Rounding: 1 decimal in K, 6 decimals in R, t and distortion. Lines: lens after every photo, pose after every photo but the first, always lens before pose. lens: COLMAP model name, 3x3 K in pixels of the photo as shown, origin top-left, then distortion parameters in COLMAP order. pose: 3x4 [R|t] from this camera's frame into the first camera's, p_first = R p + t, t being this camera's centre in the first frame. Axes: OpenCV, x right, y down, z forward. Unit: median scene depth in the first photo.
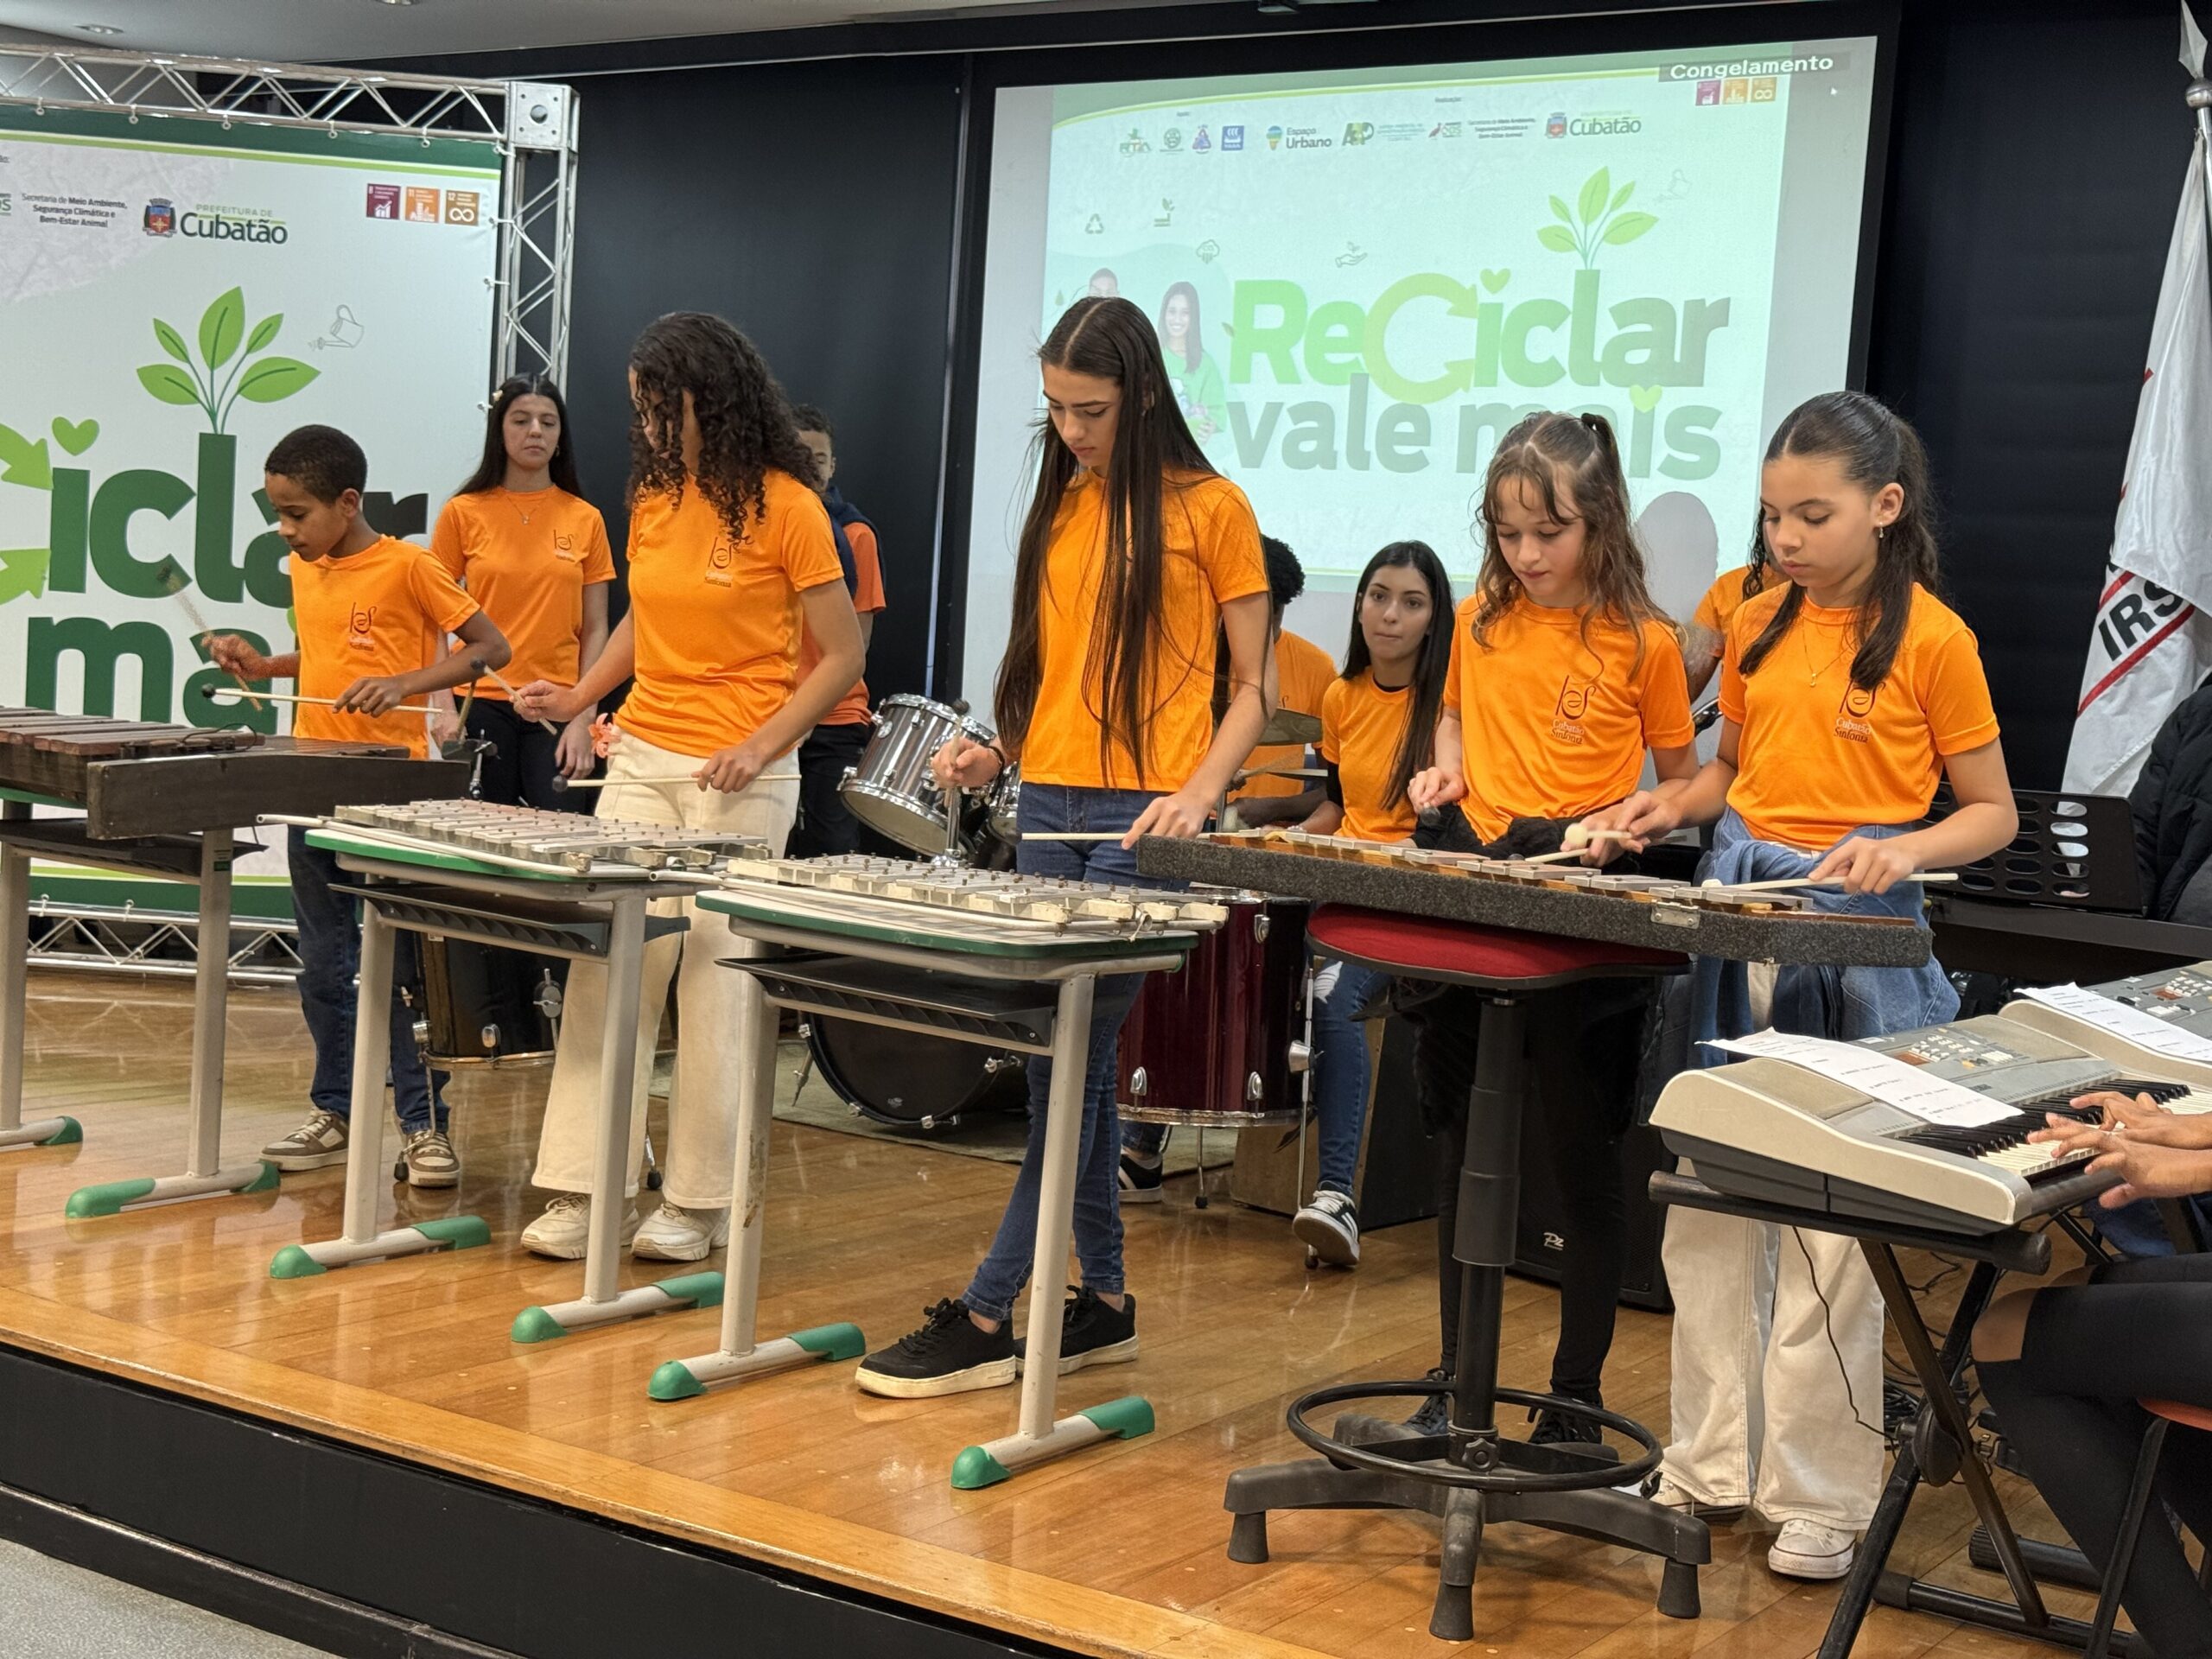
lens RADIAL K [[3088.1, 0, 1098.3], [0, 3088.1, 832.8], [0, 0, 1]] dist [0.128872, 0.000000]
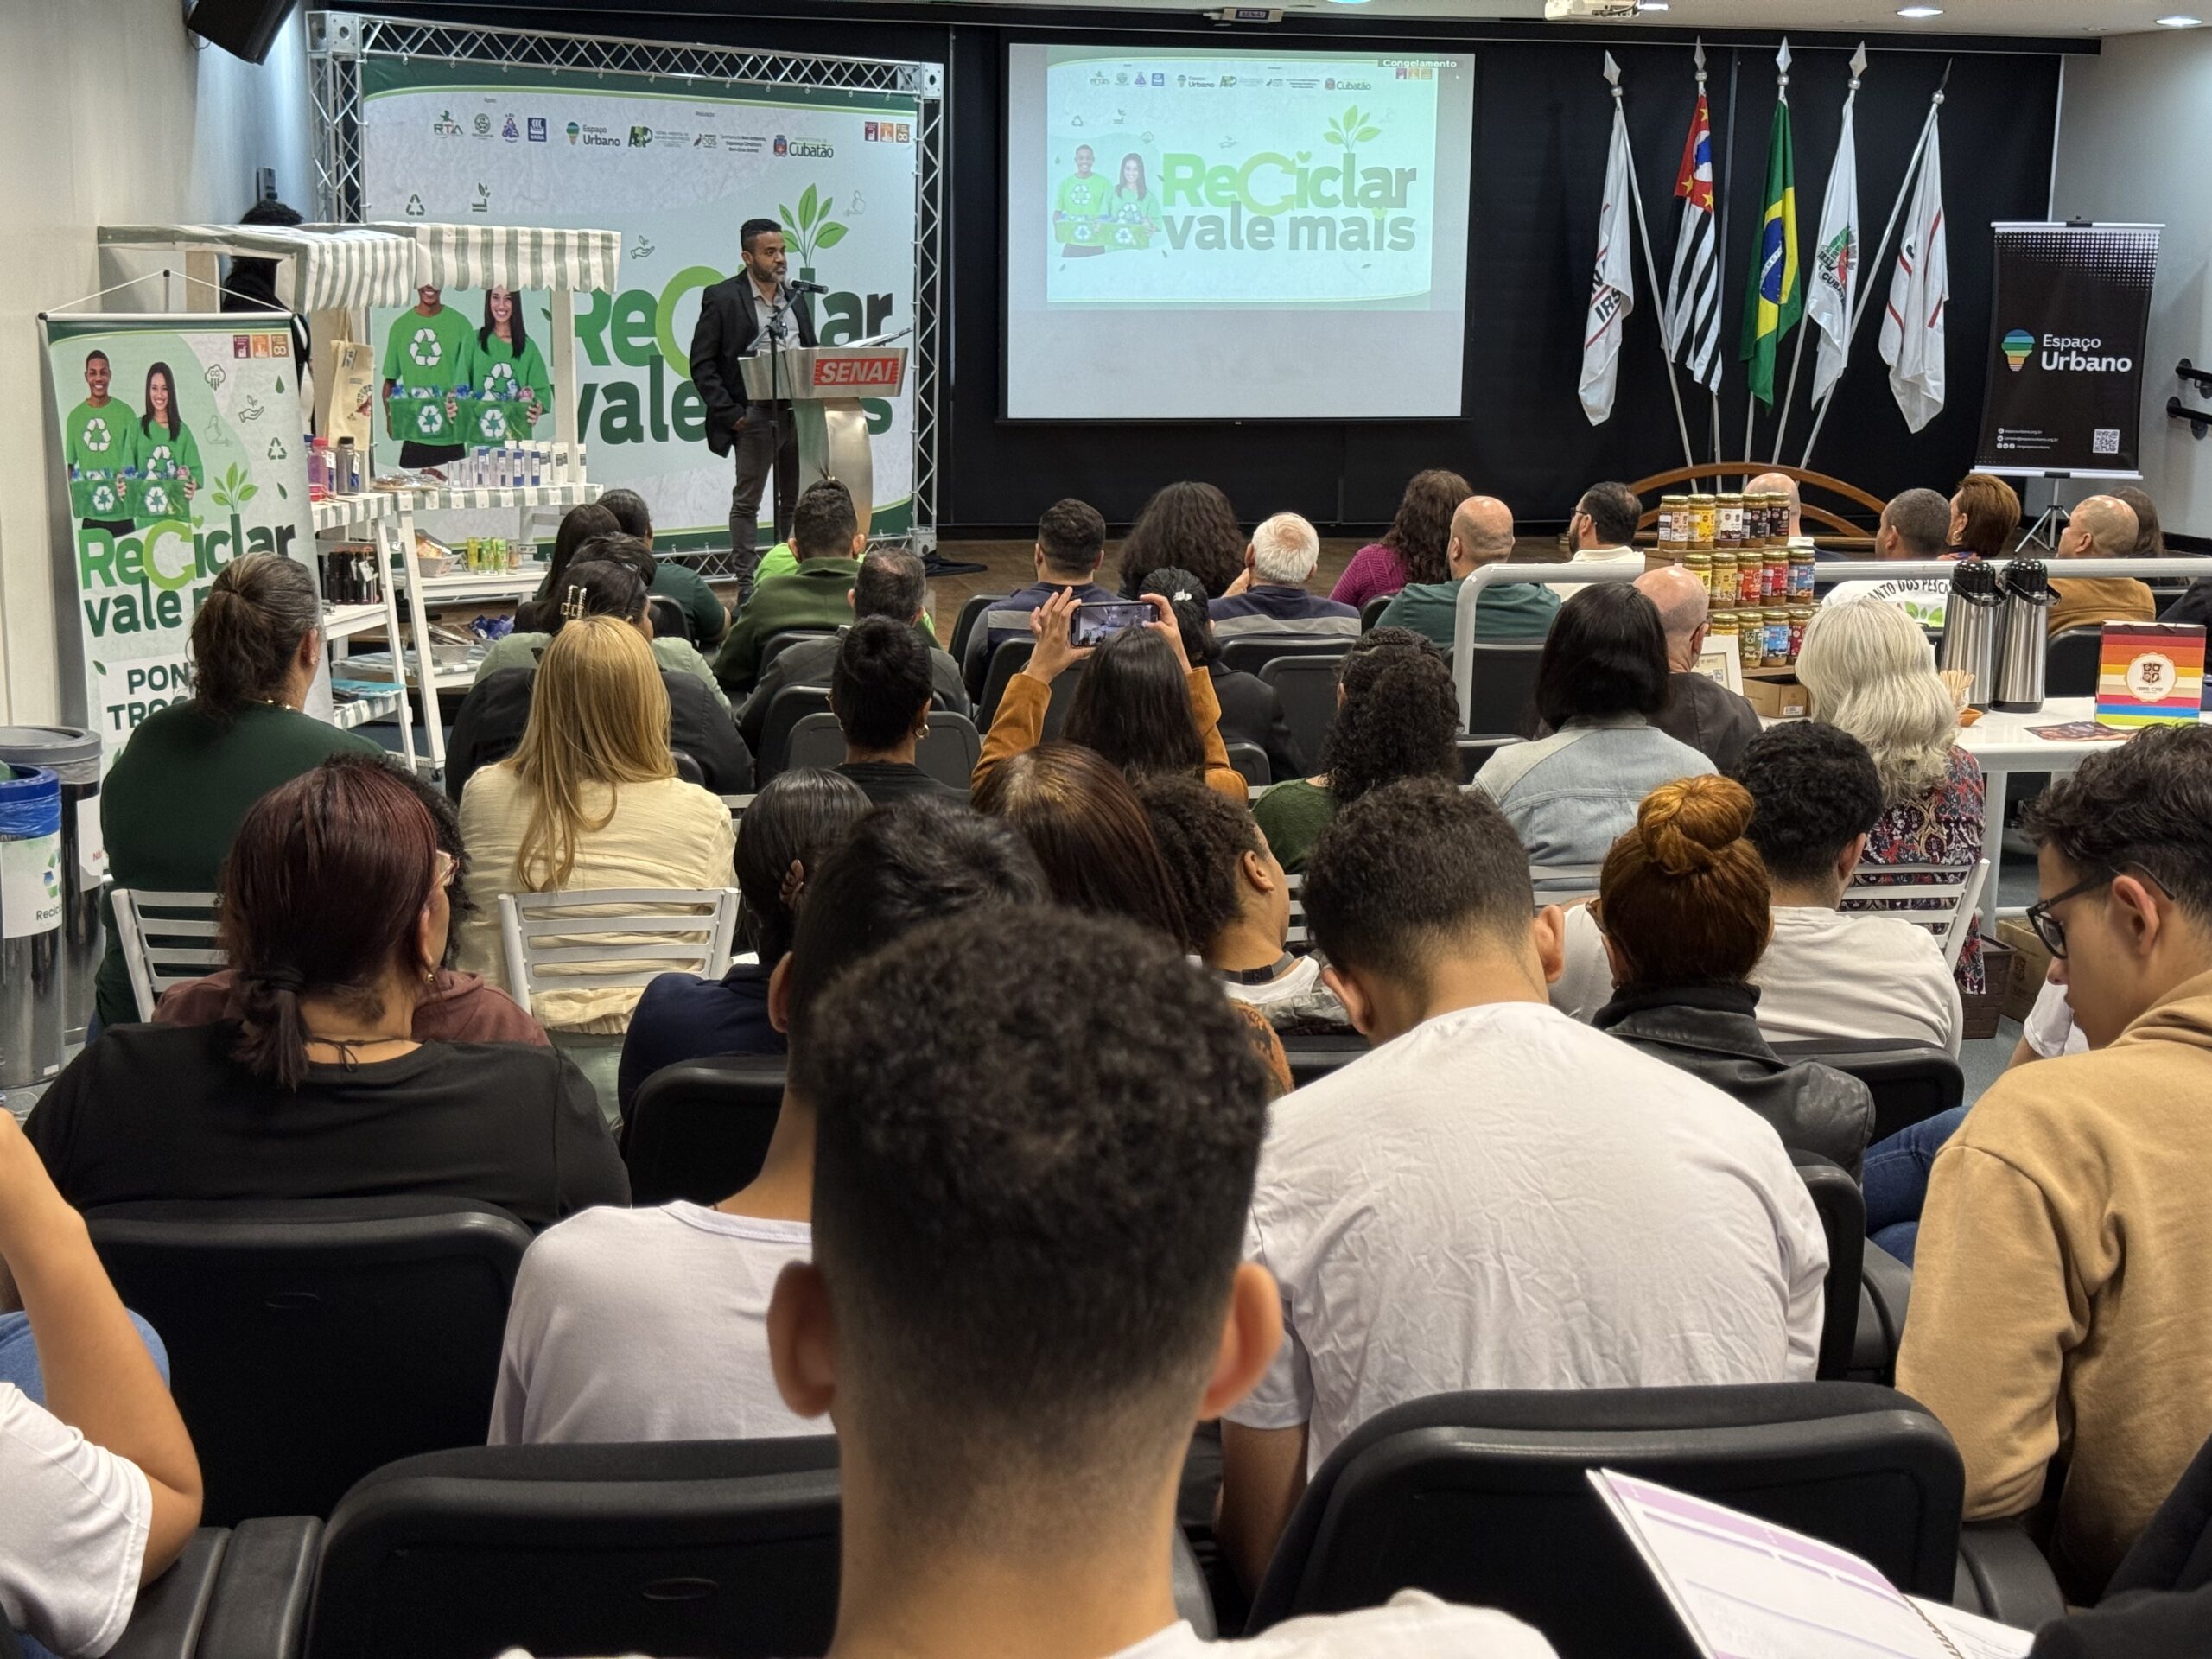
lens RADIAL K [[3088.1, 0, 1093.2], [0, 3088.1, 851.9], [0, 0, 1]] dist [0.128872, 0.000000]
pose [[0.667551, -0.200352, 0.717101, -1.517522], [0.085084, 0.977334, 0.193854, -0.132248], [-0.739686, -0.068394, 0.669467, -0.330152]]
